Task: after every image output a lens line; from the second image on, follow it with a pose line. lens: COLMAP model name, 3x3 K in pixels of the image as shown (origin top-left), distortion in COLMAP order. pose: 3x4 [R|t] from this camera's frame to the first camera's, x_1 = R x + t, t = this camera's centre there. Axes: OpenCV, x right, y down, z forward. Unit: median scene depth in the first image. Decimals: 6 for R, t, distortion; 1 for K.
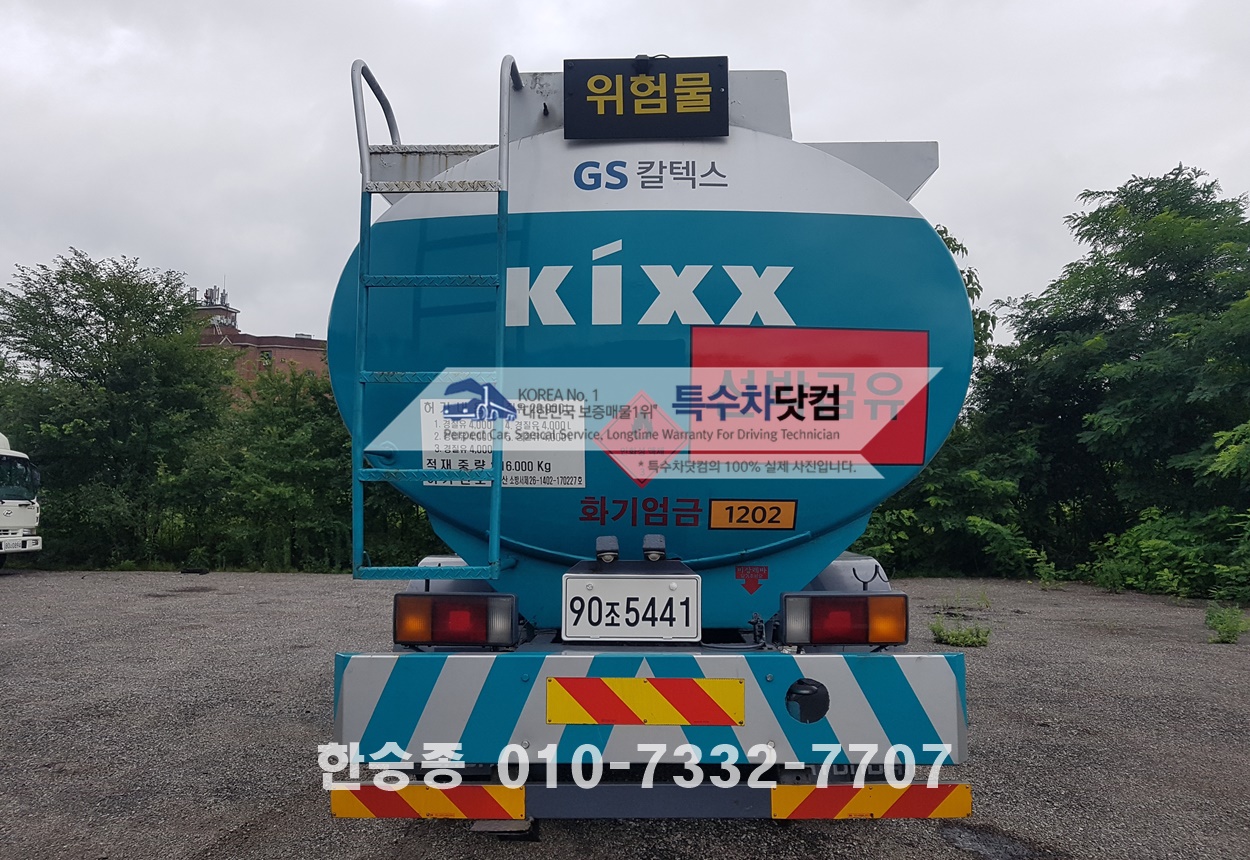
lens RADIAL K [[987.8, 0, 625.0], [0, 987.8, 430.0], [0, 0, 1]] dist [0.031768, 0.005359]
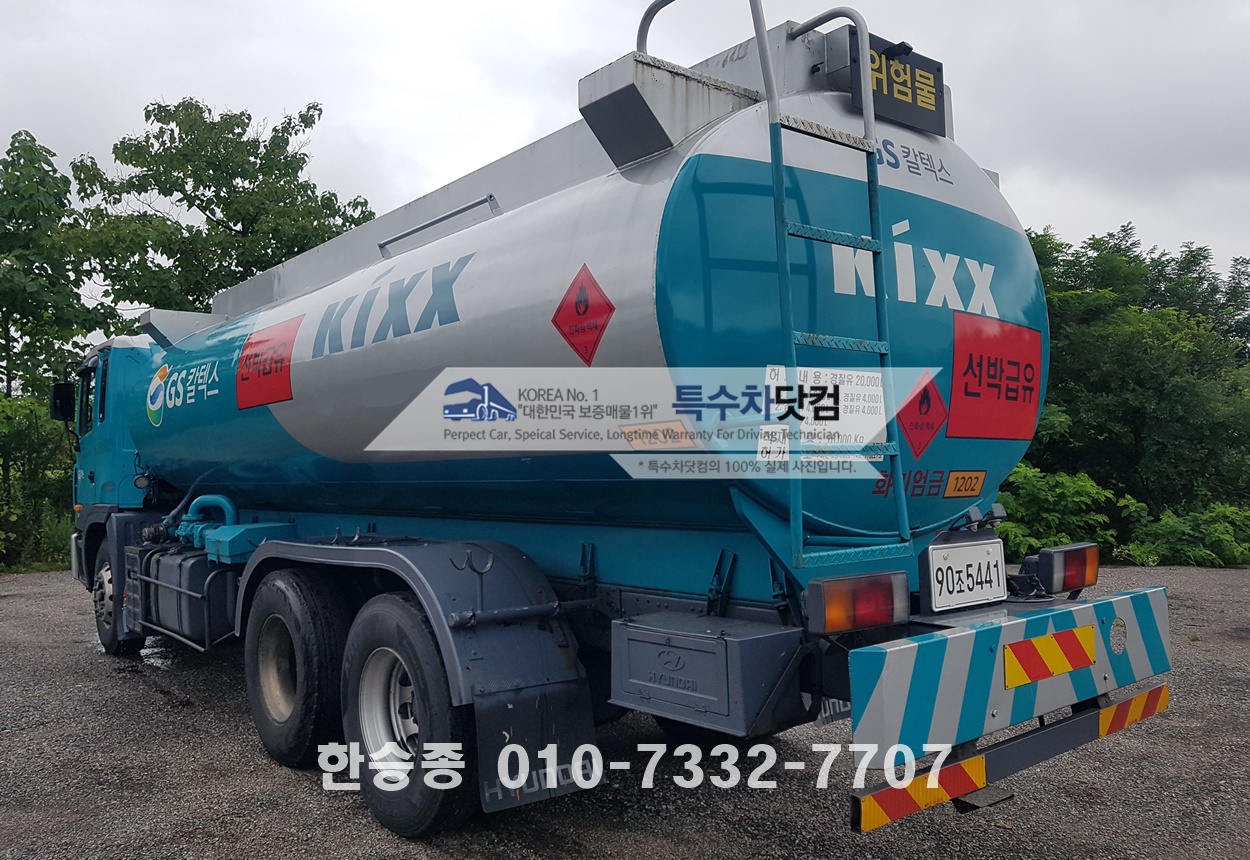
lens RADIAL K [[980.9, 0, 625.0], [0, 980.9, 430.0], [0, 0, 1]] dist [0.003828, 0.000618]
pose [[0.757850, 0.013232, 0.652295, -0.889712], [-0.035049, 0.999176, 0.020452, 0.015006], [-0.651487, -0.038361, 0.757690, 0.411749]]
